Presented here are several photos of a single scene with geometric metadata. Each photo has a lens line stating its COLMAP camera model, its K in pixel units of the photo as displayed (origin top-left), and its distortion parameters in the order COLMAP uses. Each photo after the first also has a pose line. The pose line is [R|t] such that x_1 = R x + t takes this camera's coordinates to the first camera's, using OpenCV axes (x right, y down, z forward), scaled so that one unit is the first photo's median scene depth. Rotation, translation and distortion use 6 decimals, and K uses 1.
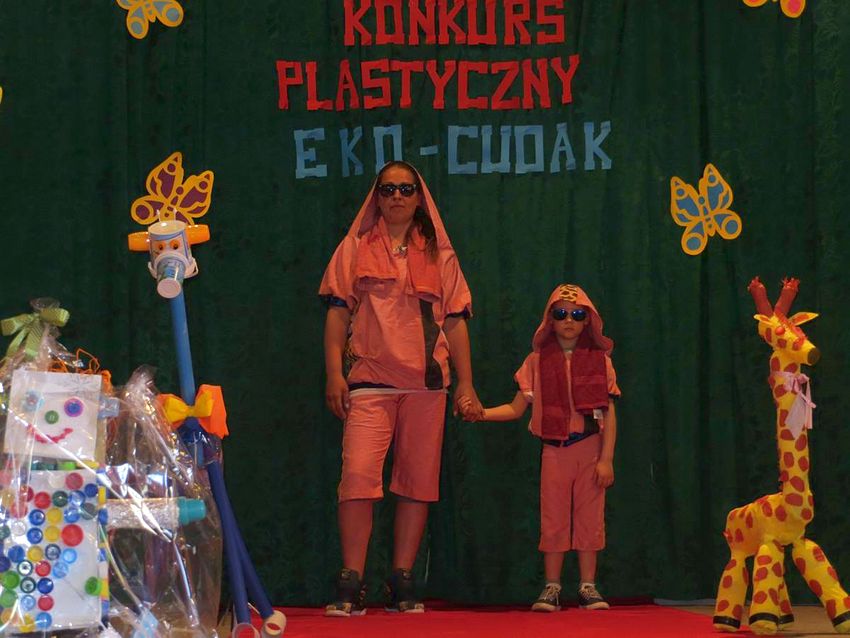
lens RADIAL K [[2614.8, 0, 458.6], [0, 2614.8, 277.0], [0, 0, 1]] dist [0.162027, 0.000000]
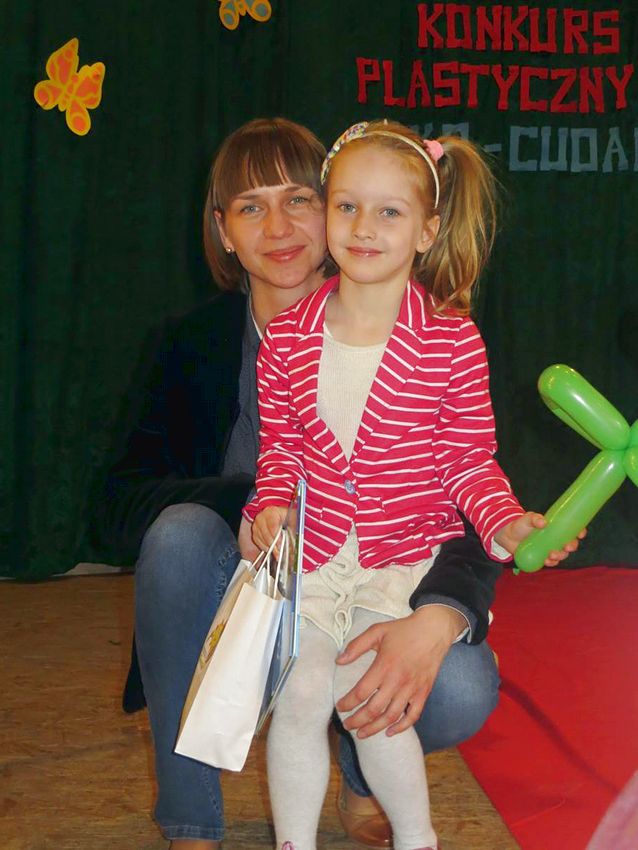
lens RADIAL K [[1294.9, 0, 352.7], [0, 1294.9, 425.6], [0, 0, 1]] dist [-0.027856, 0.000000]
pose [[0.998809, 0.027174, 0.040513, -0.087935], [-0.030773, 0.995373, 0.091028, 0.019346], [-0.037852, -0.092167, 0.995024, 0.456997]]
